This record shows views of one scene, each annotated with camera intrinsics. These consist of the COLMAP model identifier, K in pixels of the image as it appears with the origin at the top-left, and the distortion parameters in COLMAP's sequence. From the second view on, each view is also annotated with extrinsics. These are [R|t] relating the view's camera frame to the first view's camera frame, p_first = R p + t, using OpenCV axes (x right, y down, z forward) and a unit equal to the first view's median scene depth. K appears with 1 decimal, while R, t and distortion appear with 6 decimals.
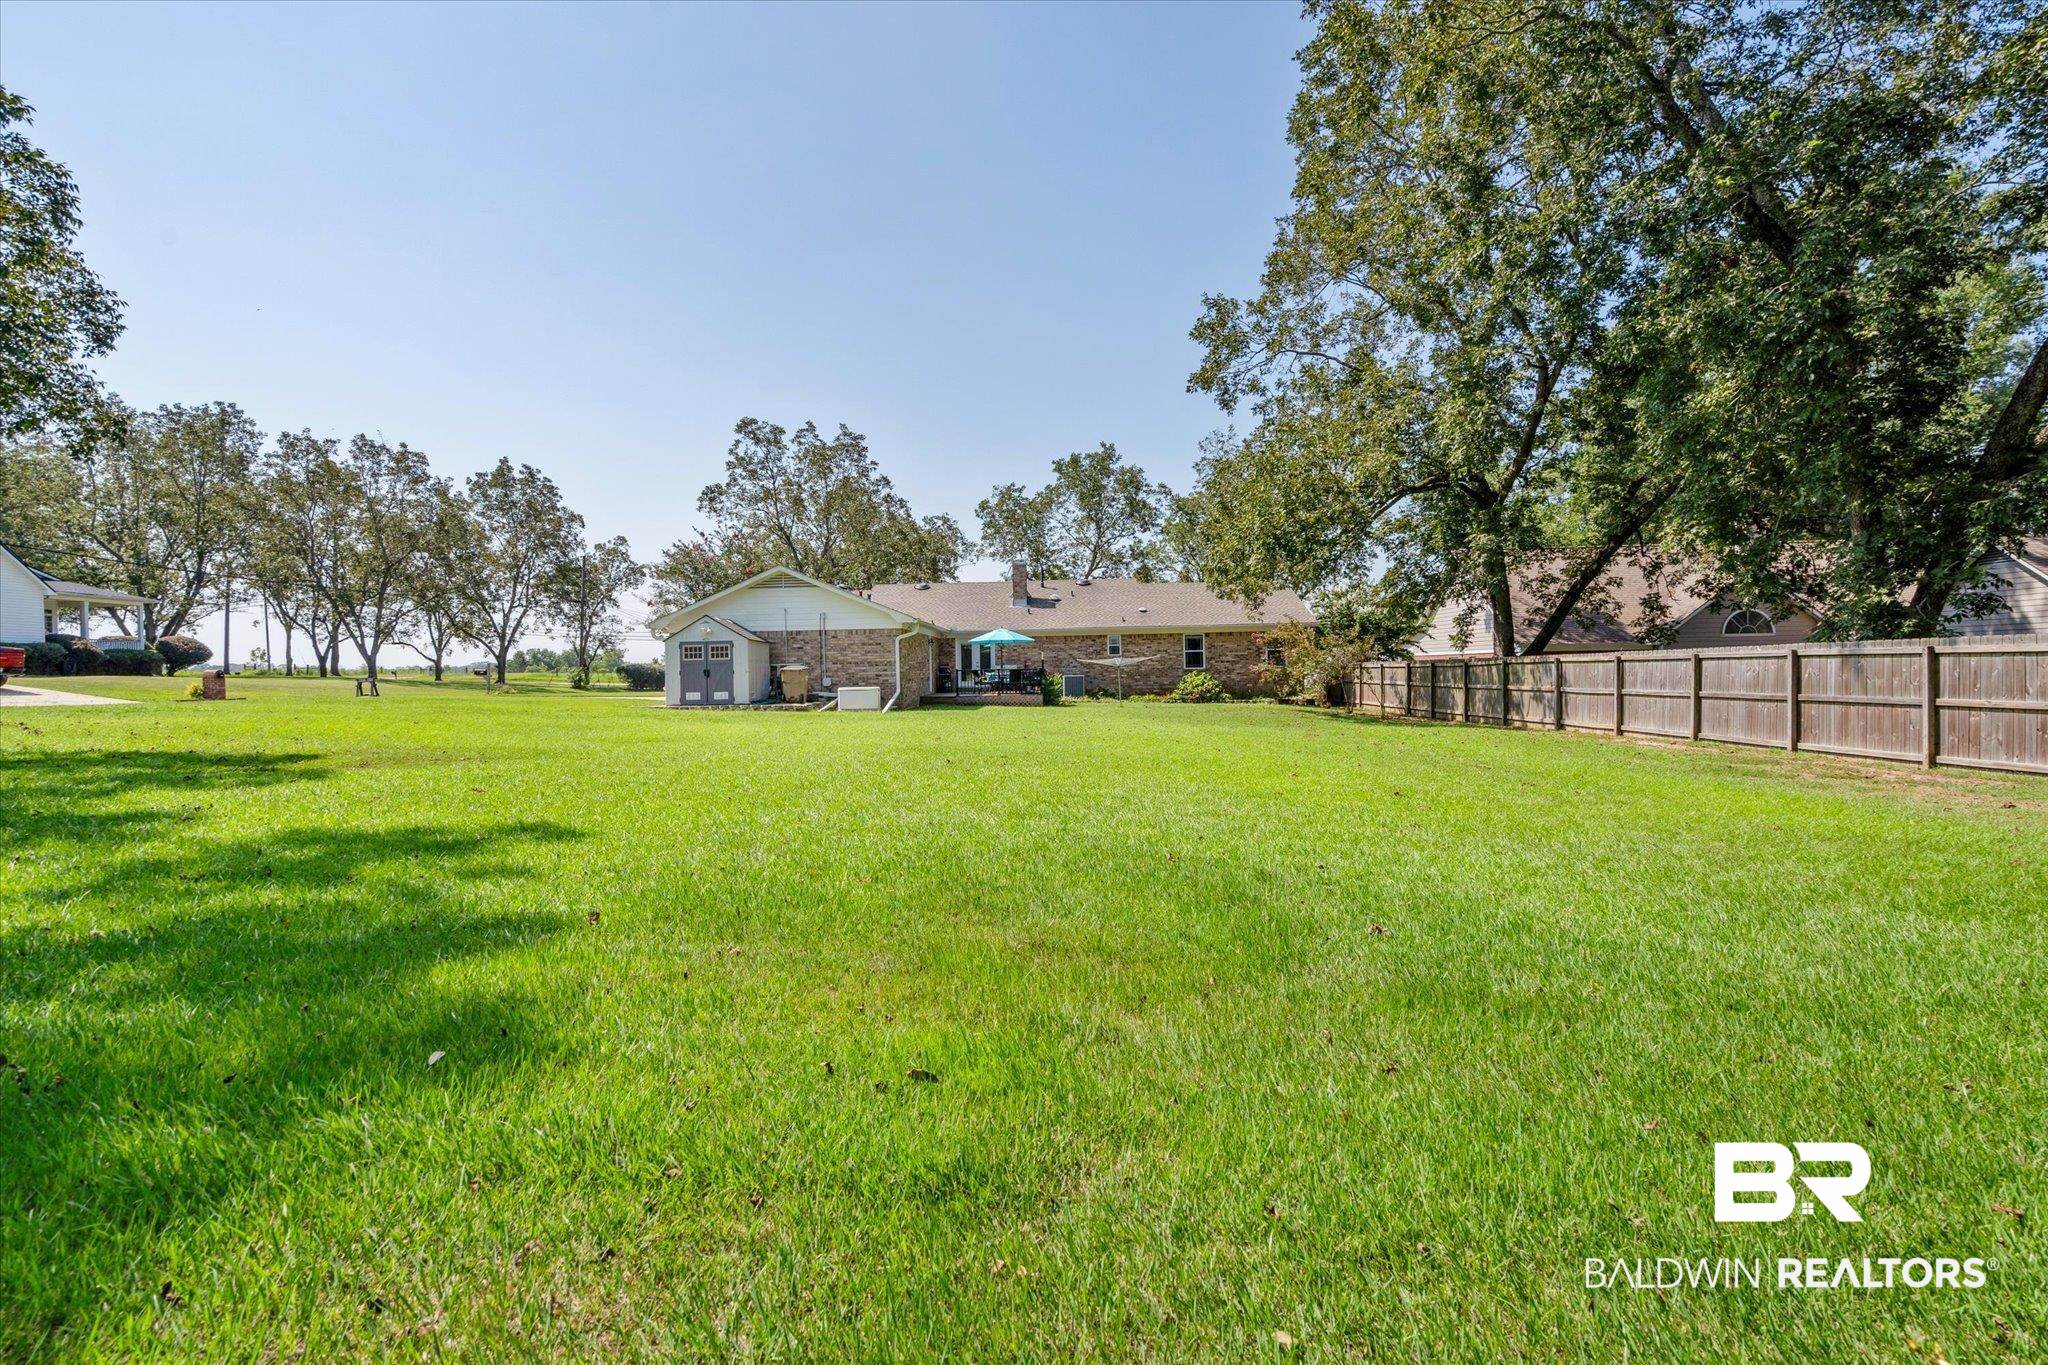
lens RADIAL K [[941.3, 0, 1019.5], [0, 941.3, 672.4], [0, 0, 1]] dist [-0.007406, 0.002963]
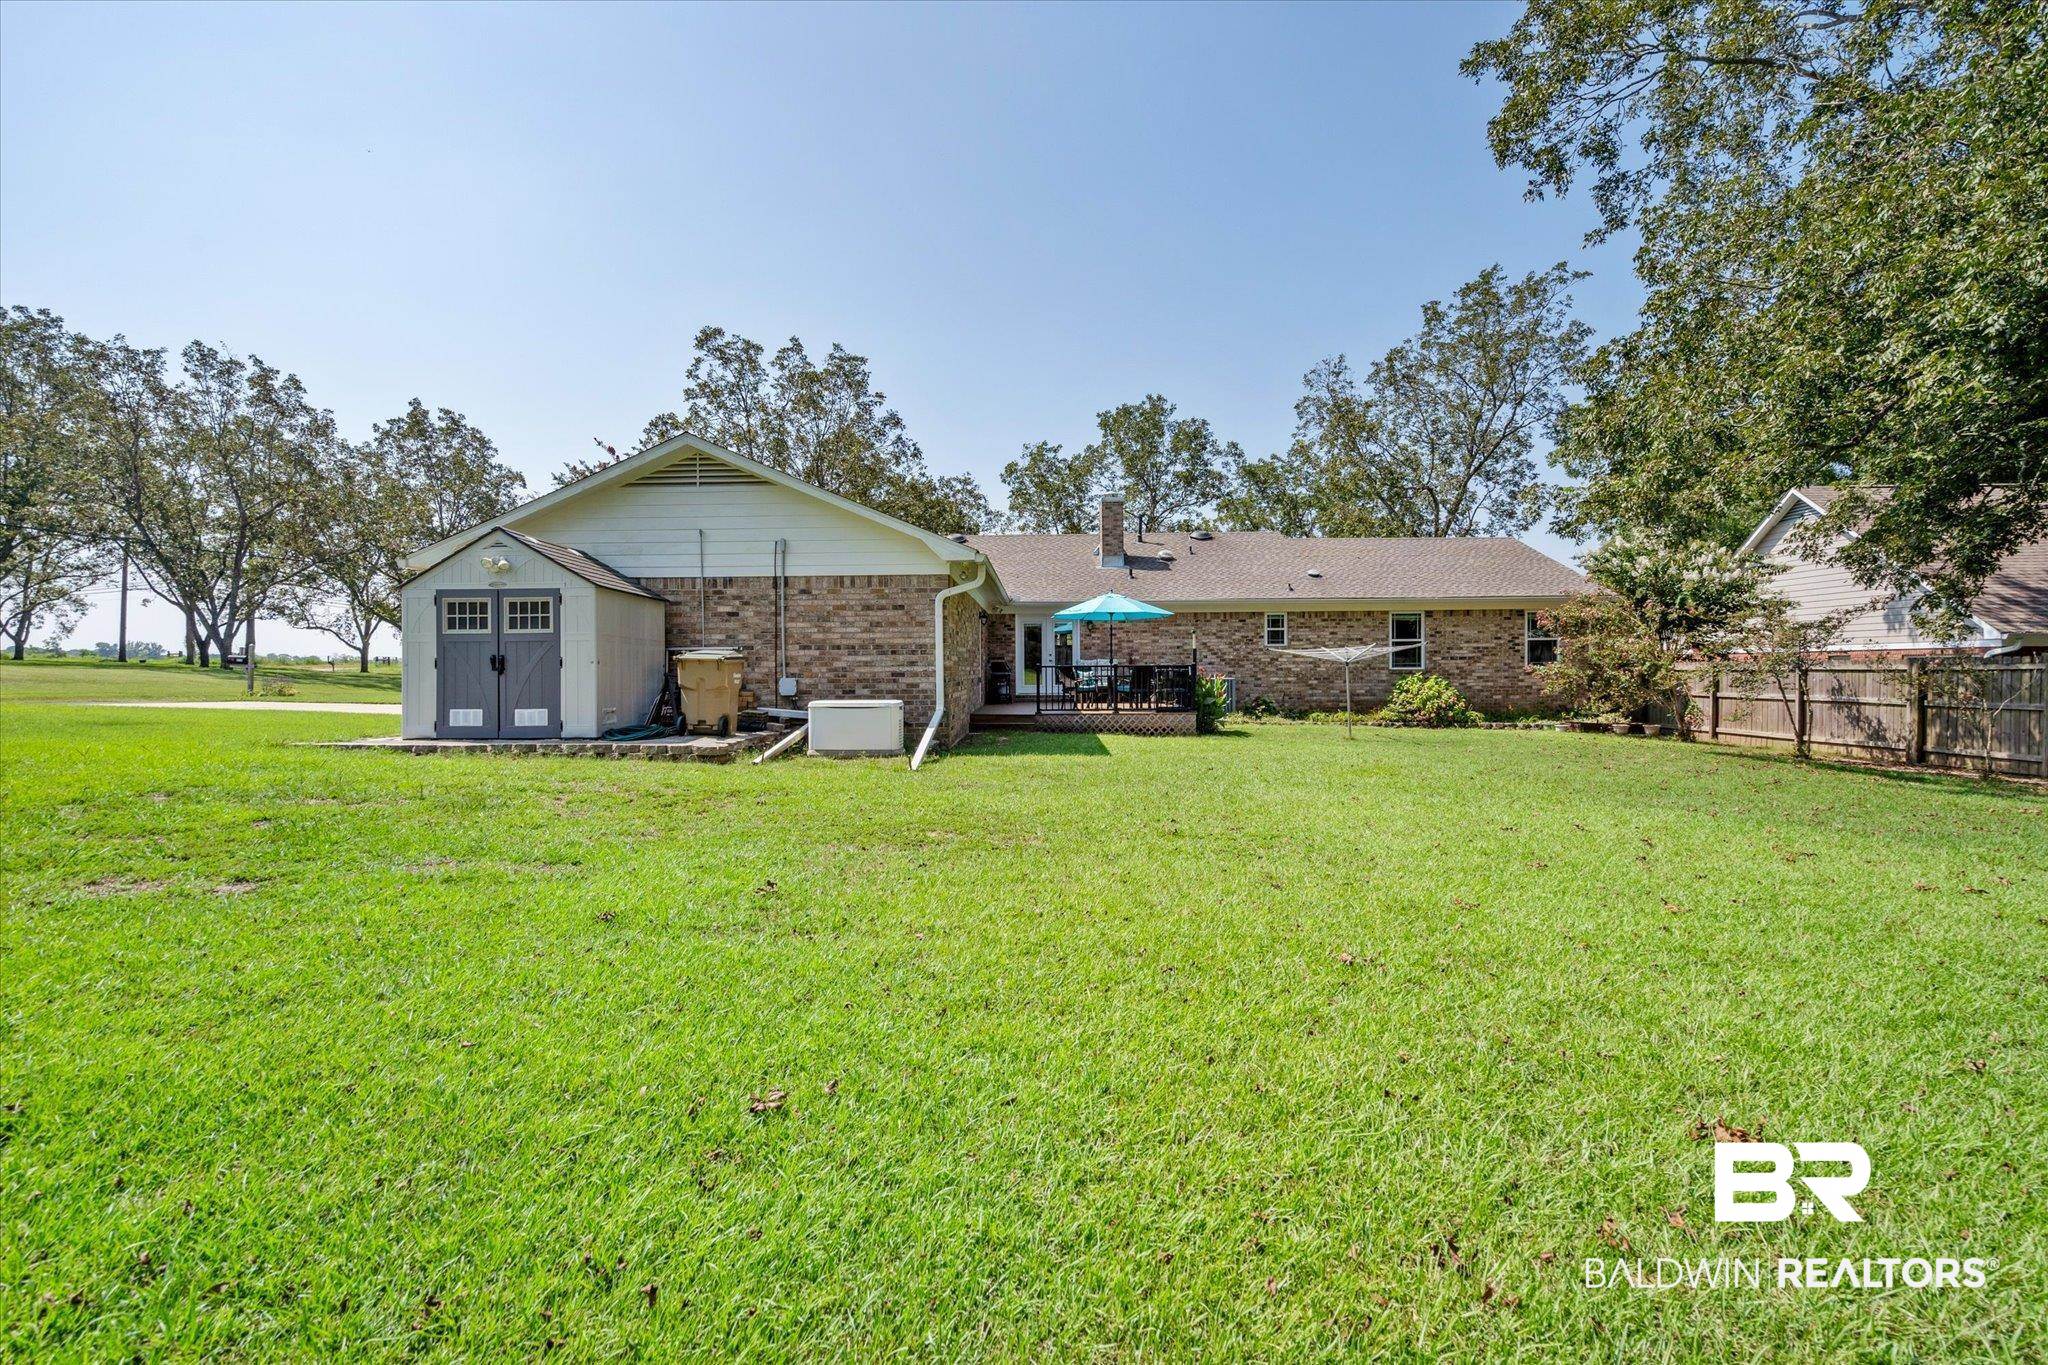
lens RADIAL K [[941.3, 0, 1023.3], [0, 941.3, 690.8], [0, 0, 1]] dist [-0.007406, 0.002963]
pose [[0.999912, 0.012109, 0.005471, -0.040474], [-0.012215, 0.999731, 0.019713, 0.000573], [-0.005231, -0.019778, 0.999791, 0.239510]]
